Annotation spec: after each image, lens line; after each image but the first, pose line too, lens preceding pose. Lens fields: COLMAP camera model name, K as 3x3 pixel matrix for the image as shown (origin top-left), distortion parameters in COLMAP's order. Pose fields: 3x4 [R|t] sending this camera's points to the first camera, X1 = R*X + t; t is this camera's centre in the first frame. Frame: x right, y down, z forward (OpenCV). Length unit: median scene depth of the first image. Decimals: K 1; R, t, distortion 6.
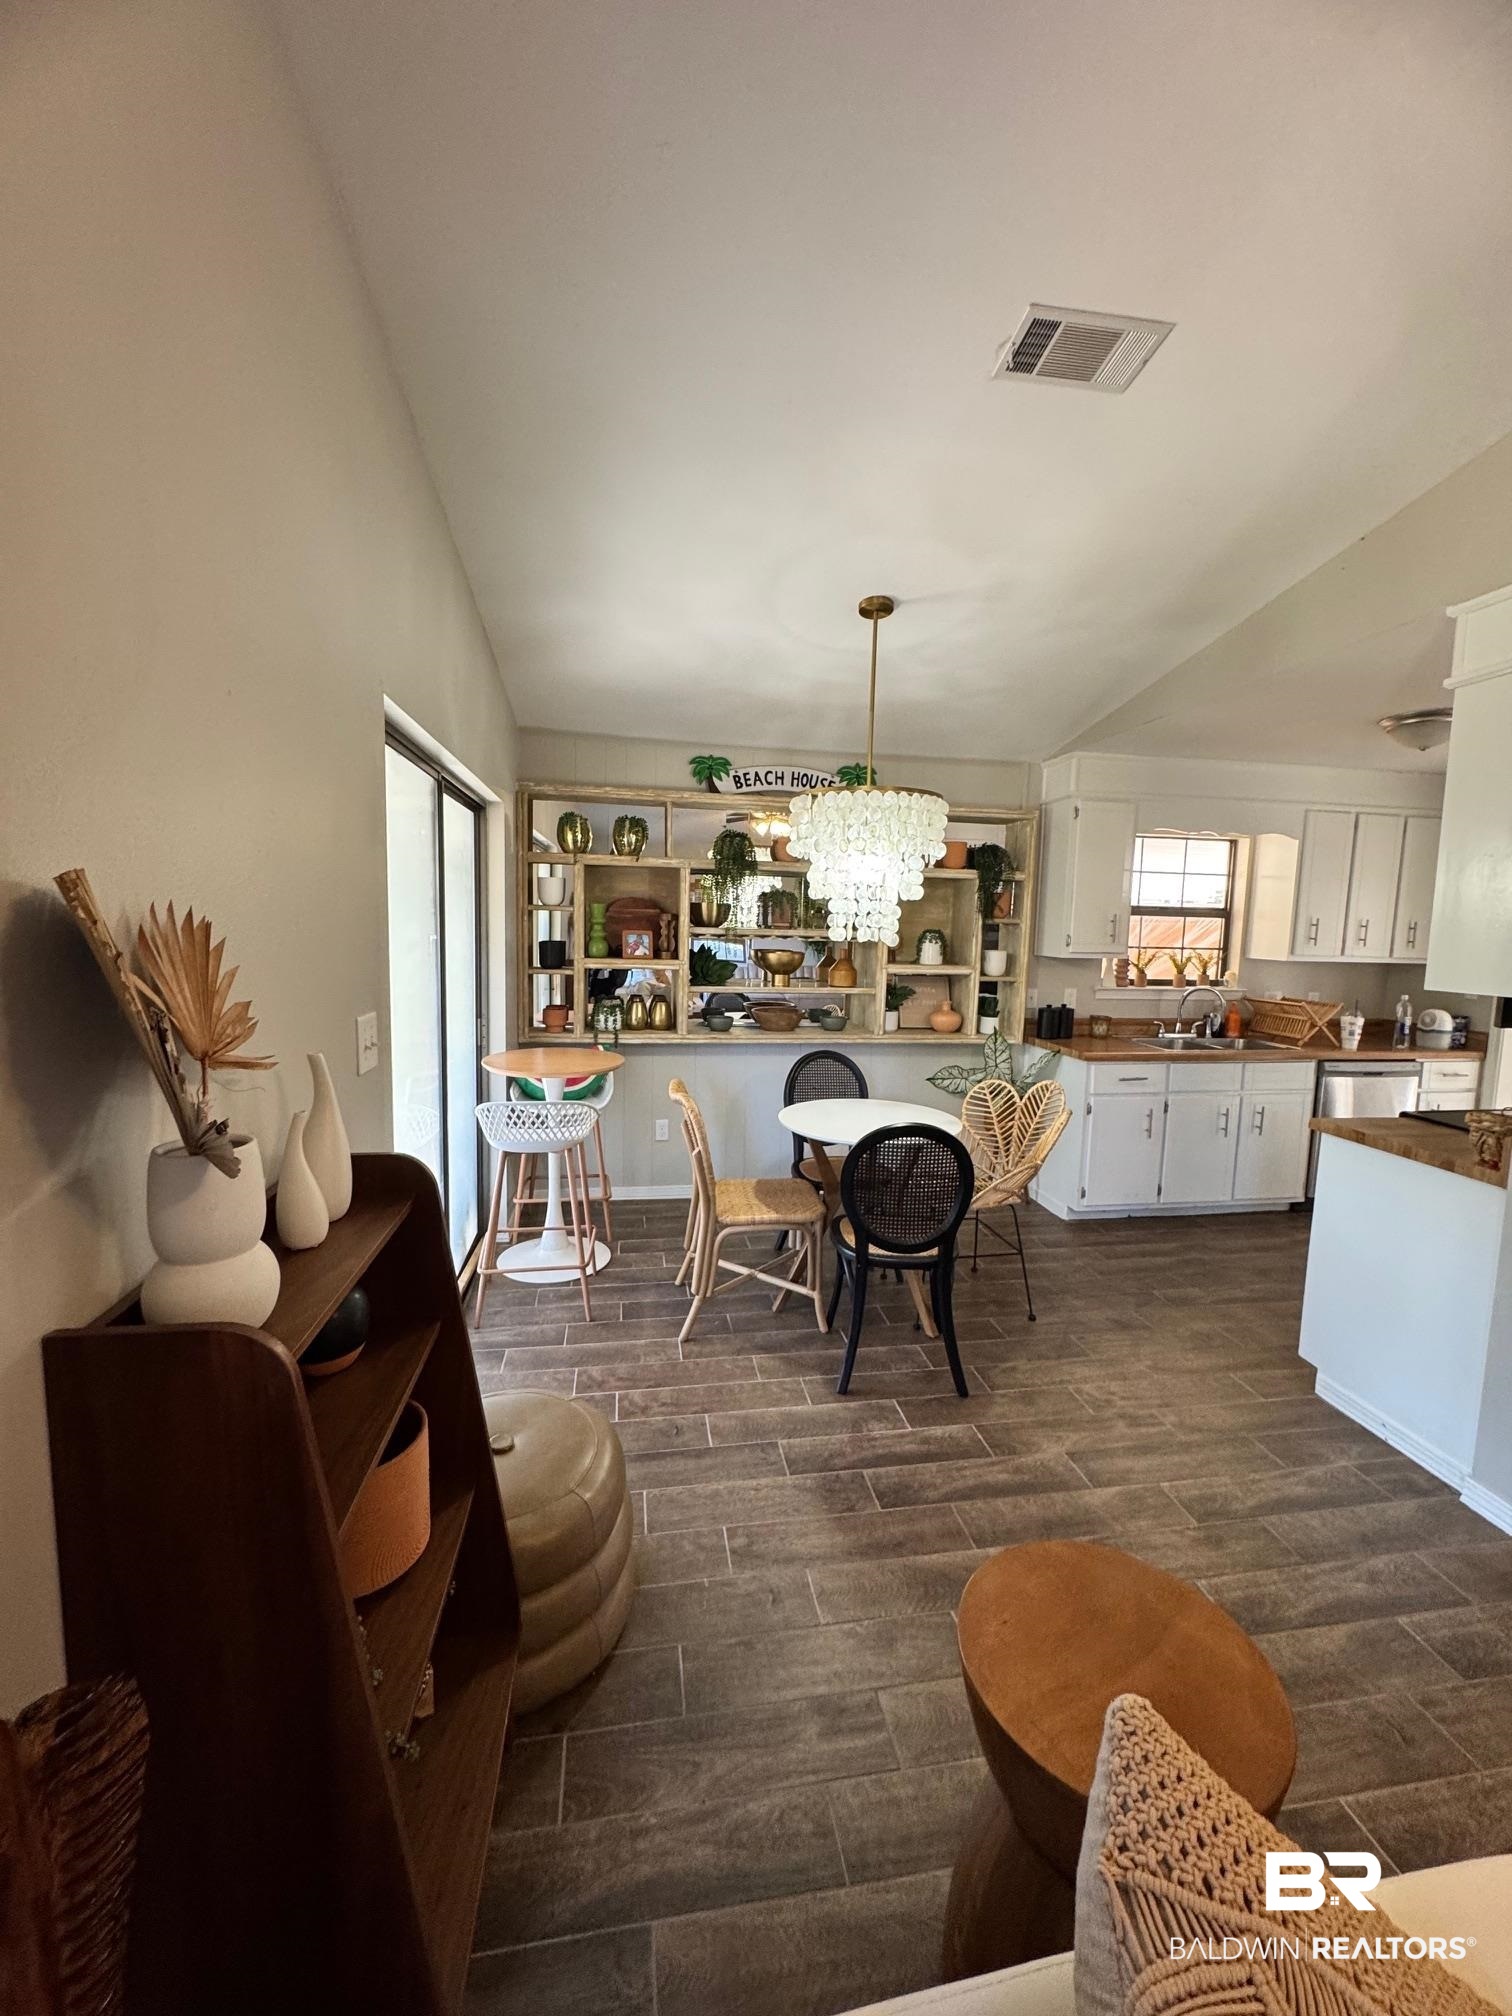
lens RADIAL K [[800.1, 0, 767.8], [0, 800.1, 1010.1], [0, 0, 1]] dist [-0.002437, -0.000395]
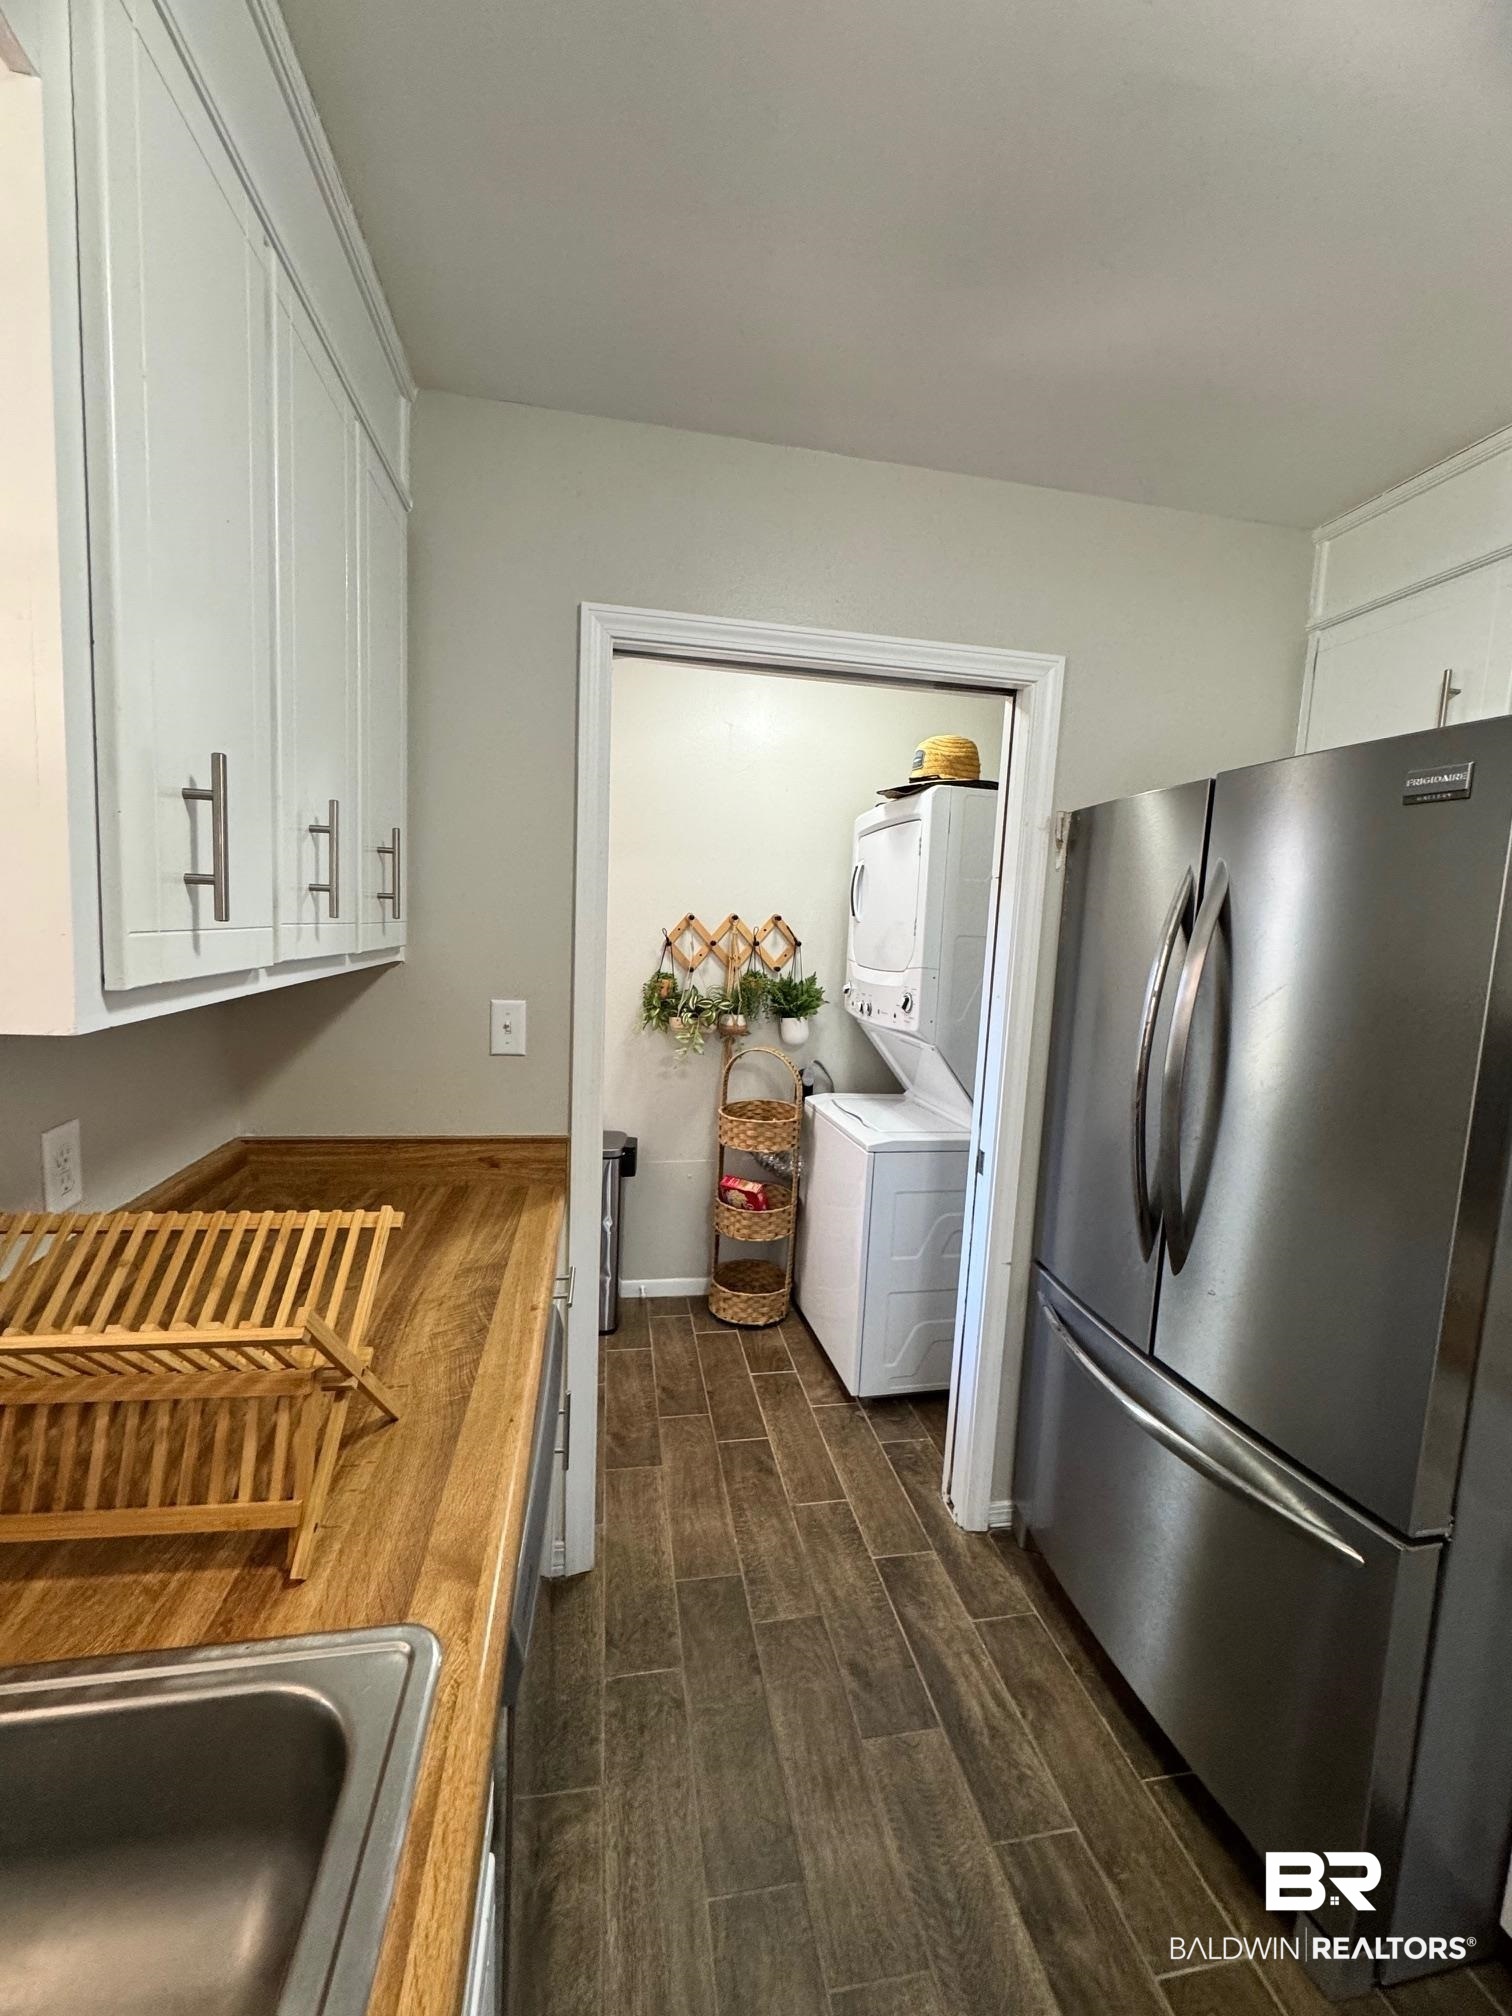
lens RADIAL K [[800.1, 0, 758.5], [0, 800.1, 1010.6], [0, 0, 1]] dist [-0.002437, -0.000395]
pose [[-0.015961, -0.137615, 0.990357, 0.521732], [0.060593, 0.988530, 0.138338, -0.079060], [-0.998035, 0.062217, -0.007440, 0.897767]]
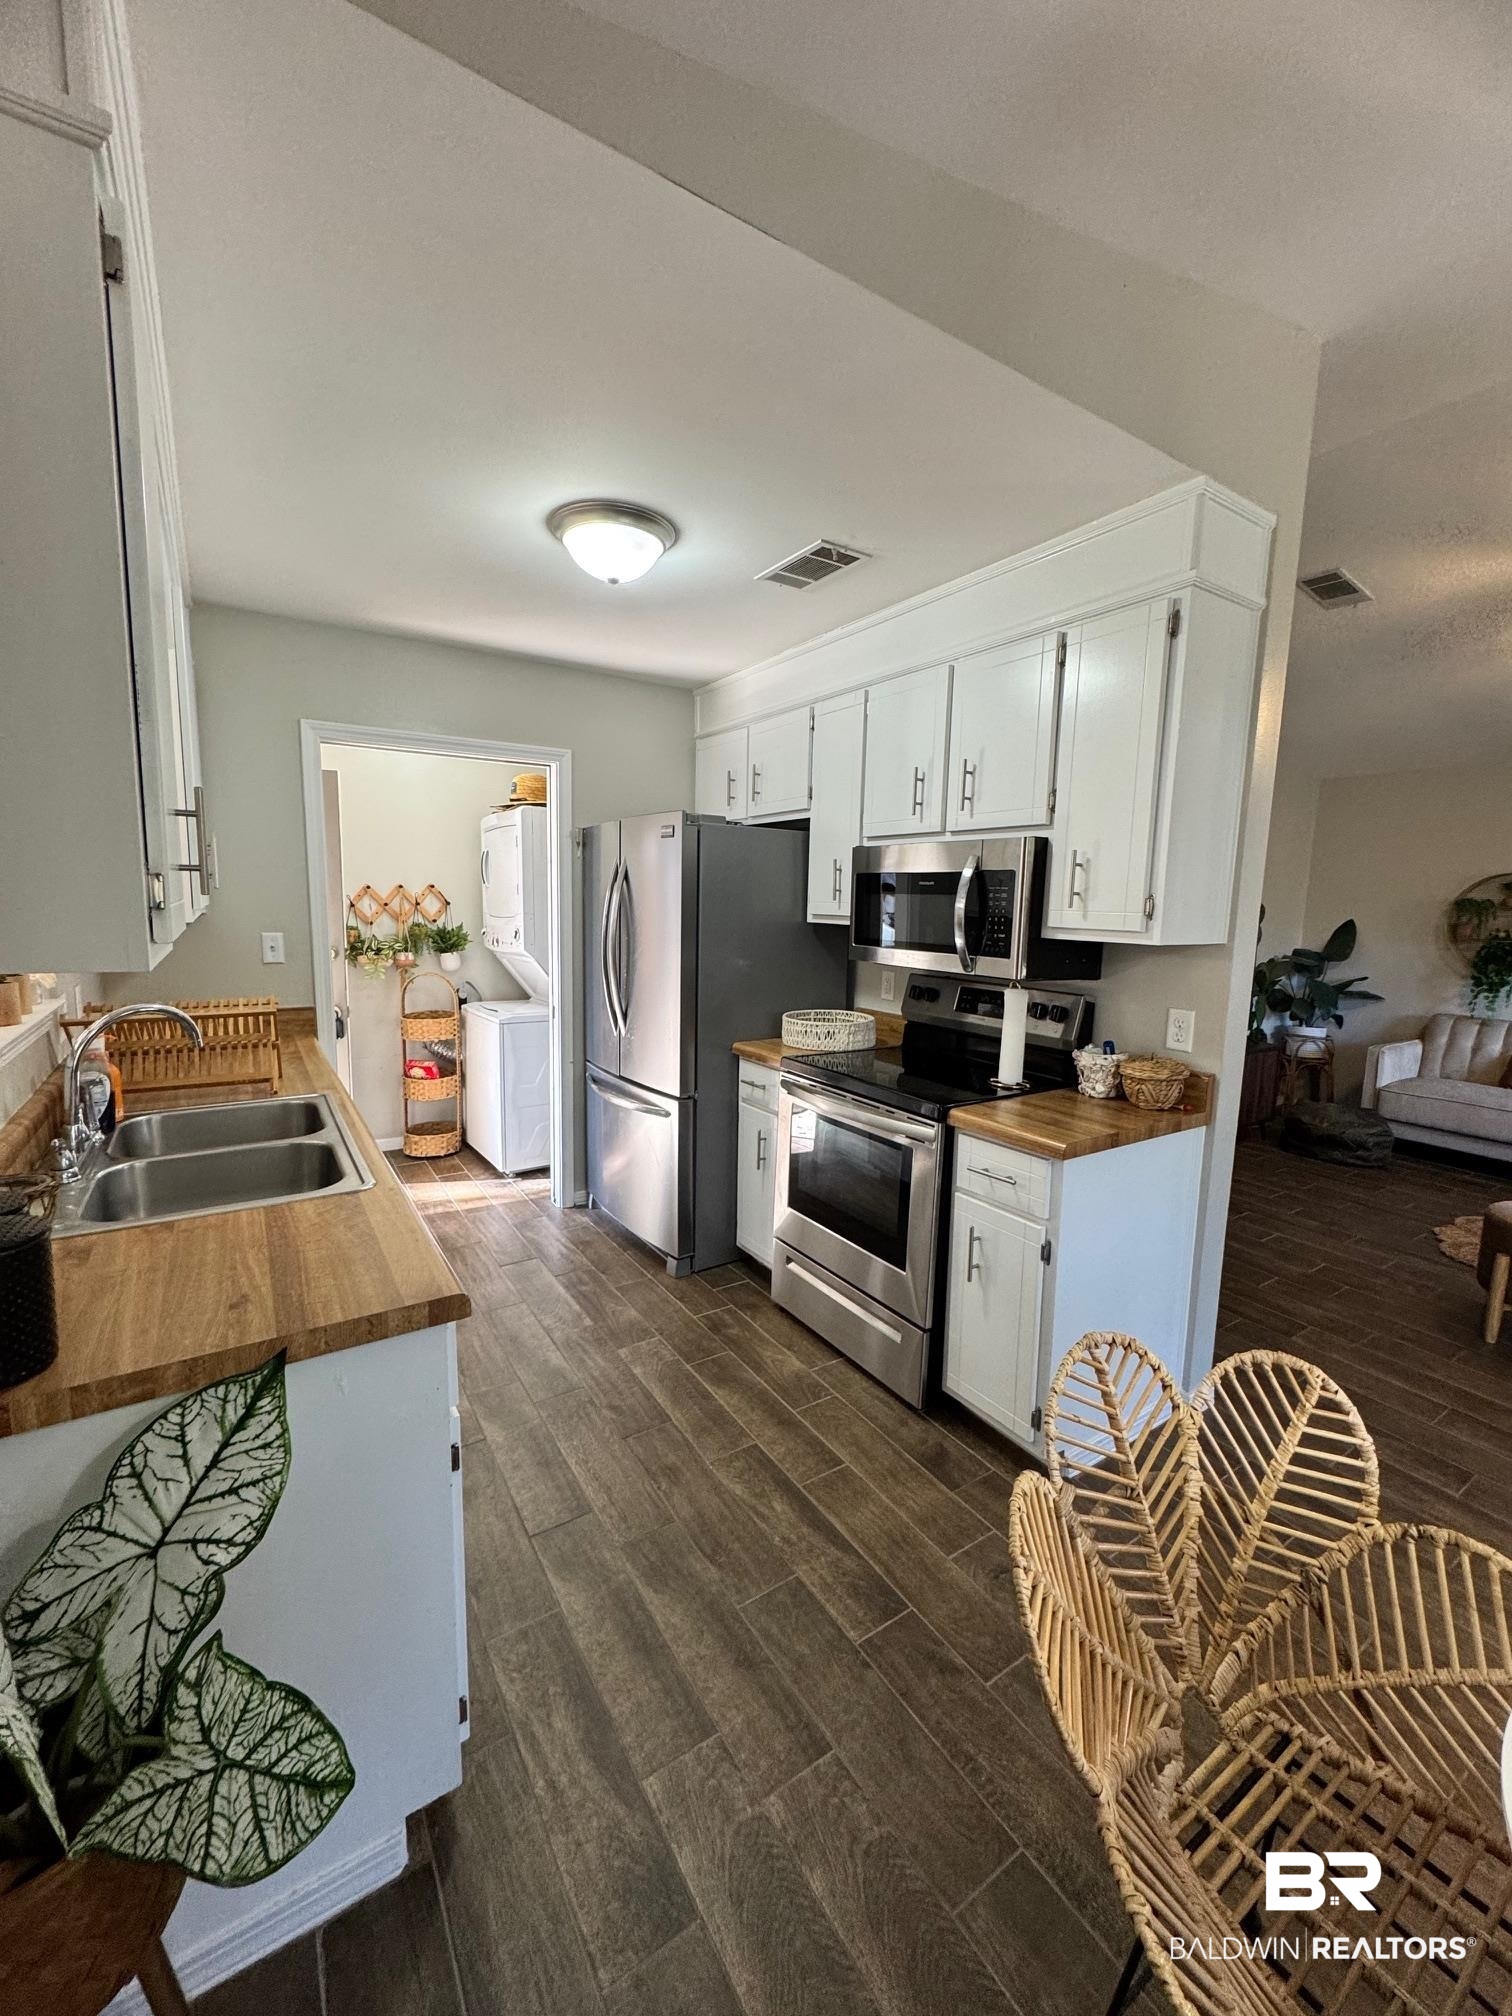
lens RADIAL K [[800.1, 0, 753.8], [0, 800.1, 1008.8], [0, 0, 1]] dist [-0.002437, -0.000395]
pose [[-0.394847, -0.157758, 0.905101, 0.105848], [0.067934, 0.977438, 0.200002, -0.084601], [-0.916232, 0.140457, -0.375222, 0.899485]]
